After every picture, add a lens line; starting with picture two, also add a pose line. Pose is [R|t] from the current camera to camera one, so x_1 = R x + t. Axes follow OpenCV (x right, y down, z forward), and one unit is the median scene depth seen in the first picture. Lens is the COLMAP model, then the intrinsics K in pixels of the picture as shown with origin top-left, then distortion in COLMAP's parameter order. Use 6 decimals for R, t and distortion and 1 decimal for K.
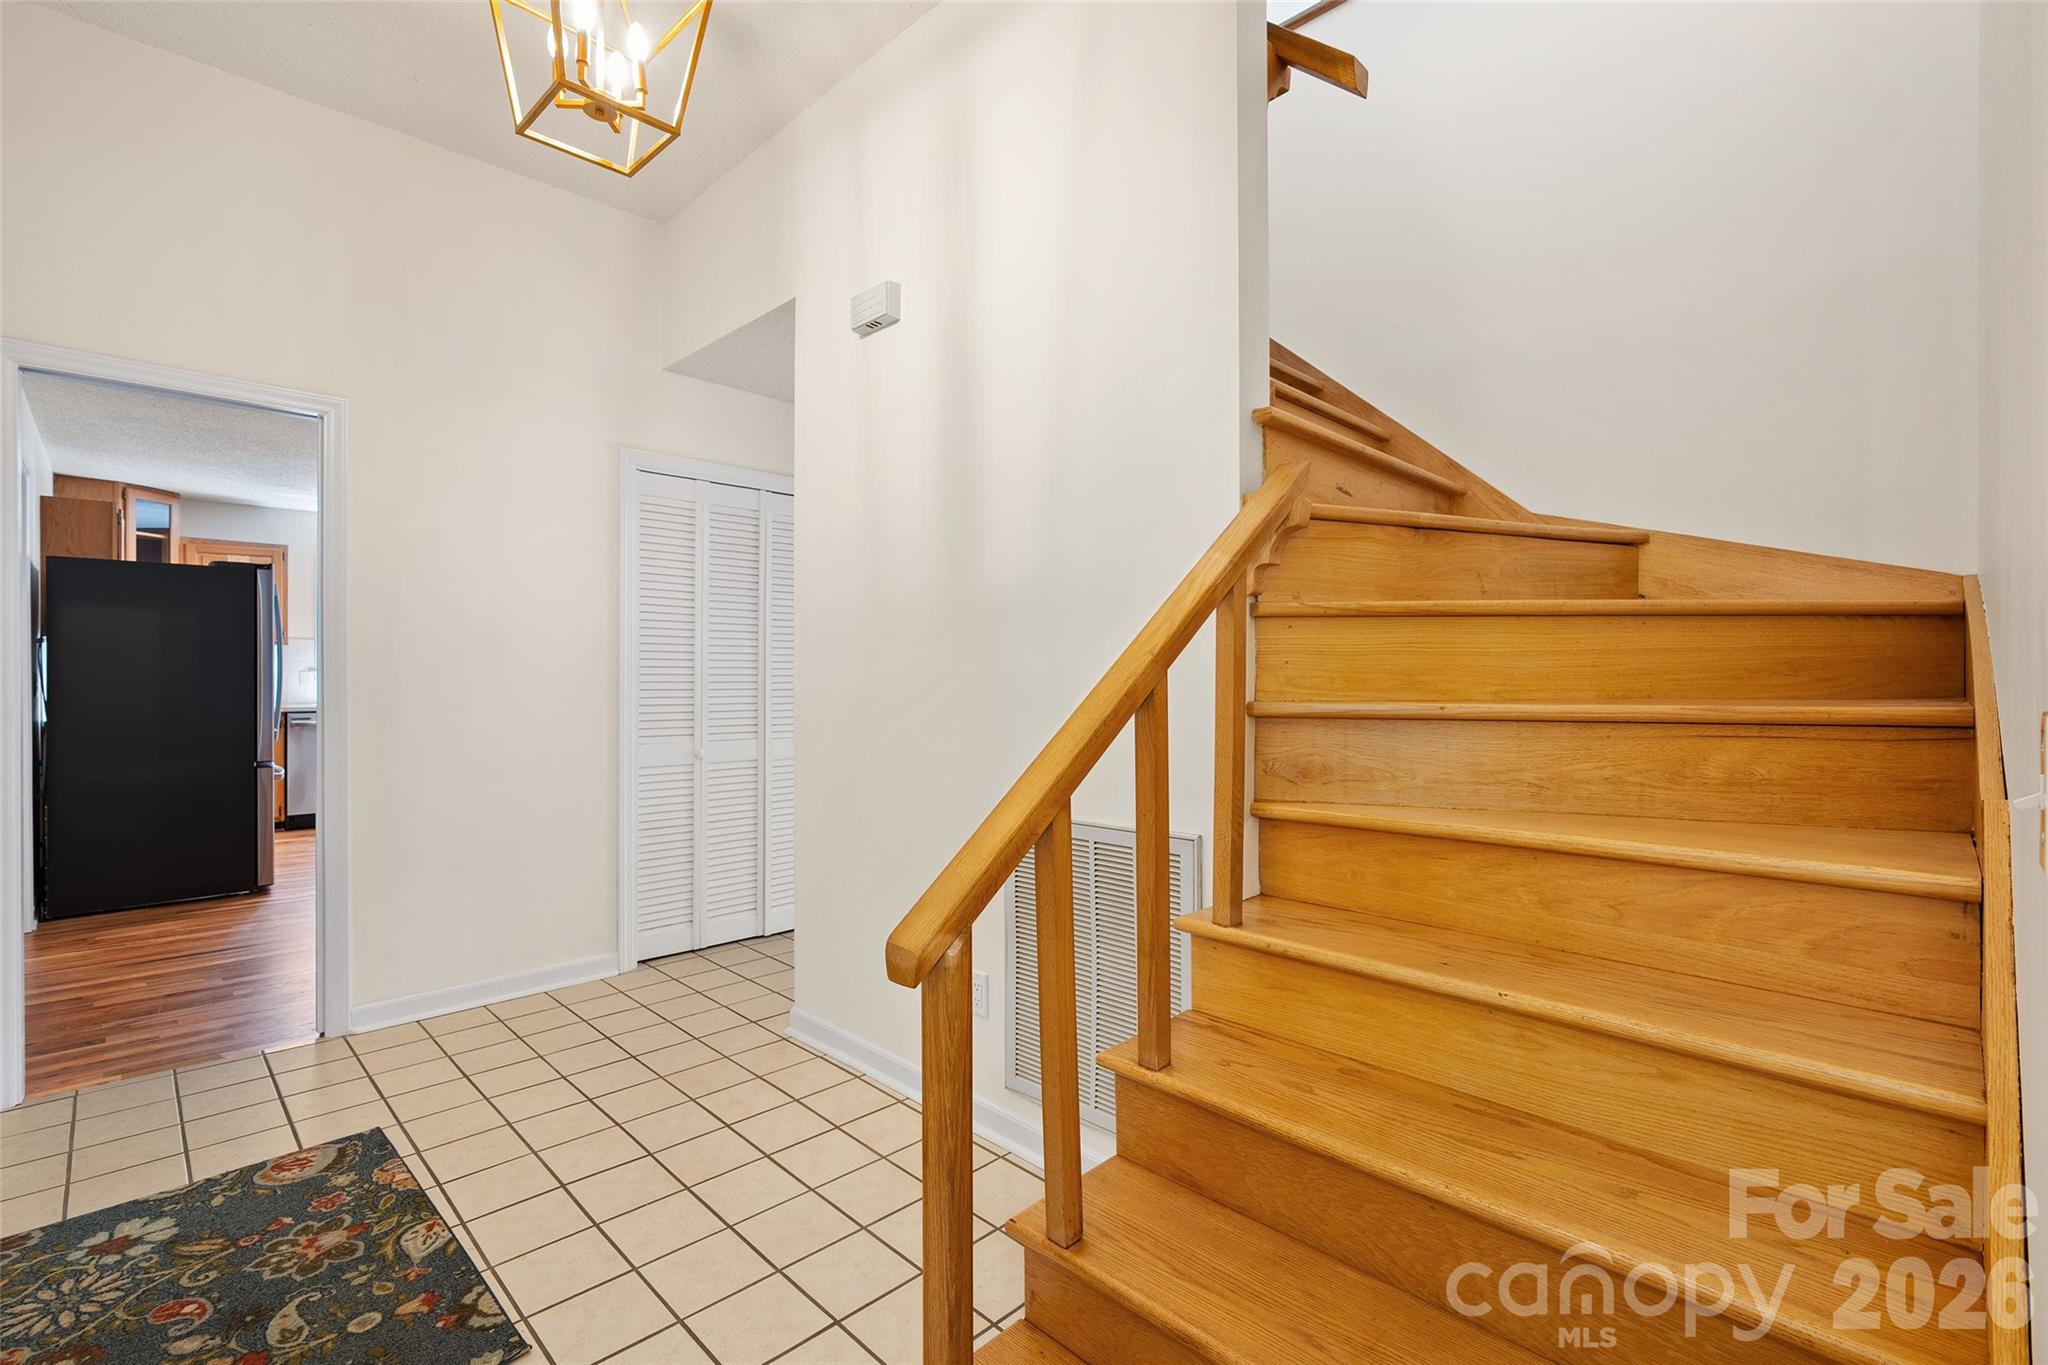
lens RADIAL K [[926.0, 0, 1023.5], [0, 926.0, 676.1], [0, 0, 1]] dist [-0.003511, 0.000076]
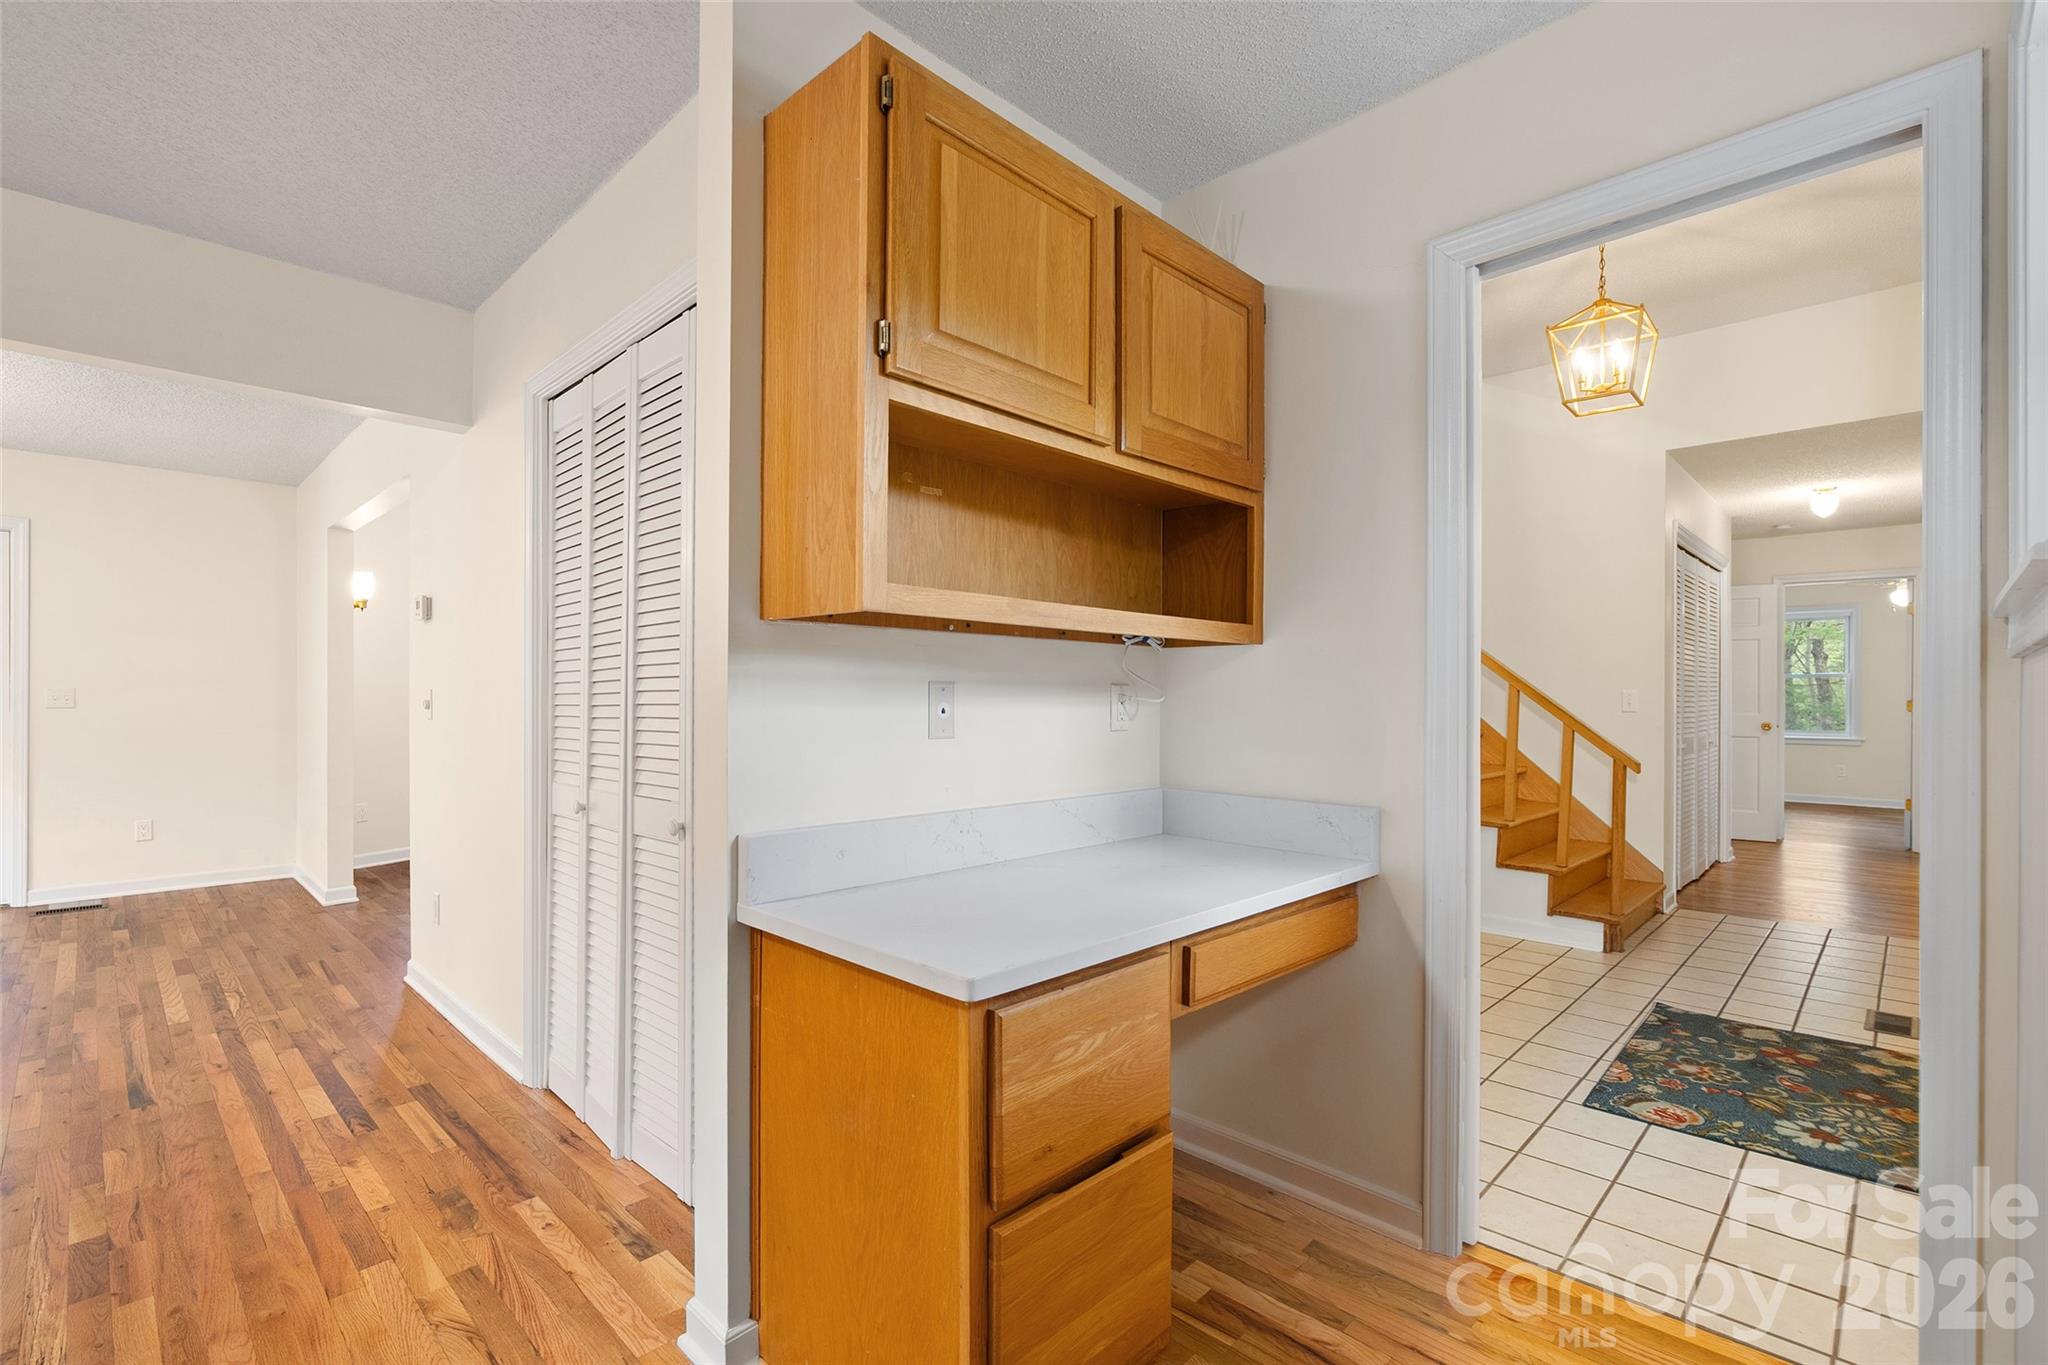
lens RADIAL K [[926.0, 0, 1018.3], [0, 926.0, 697.9], [0, 0, 1]] dist [-0.003511, 0.000076]
pose [[-0.017935, -0.000619, 0.999839, -2.213625], [-0.002974, 0.999995, 0.000565, 0.025615], [-0.999835, -0.002964, -0.017937, 2.110715]]
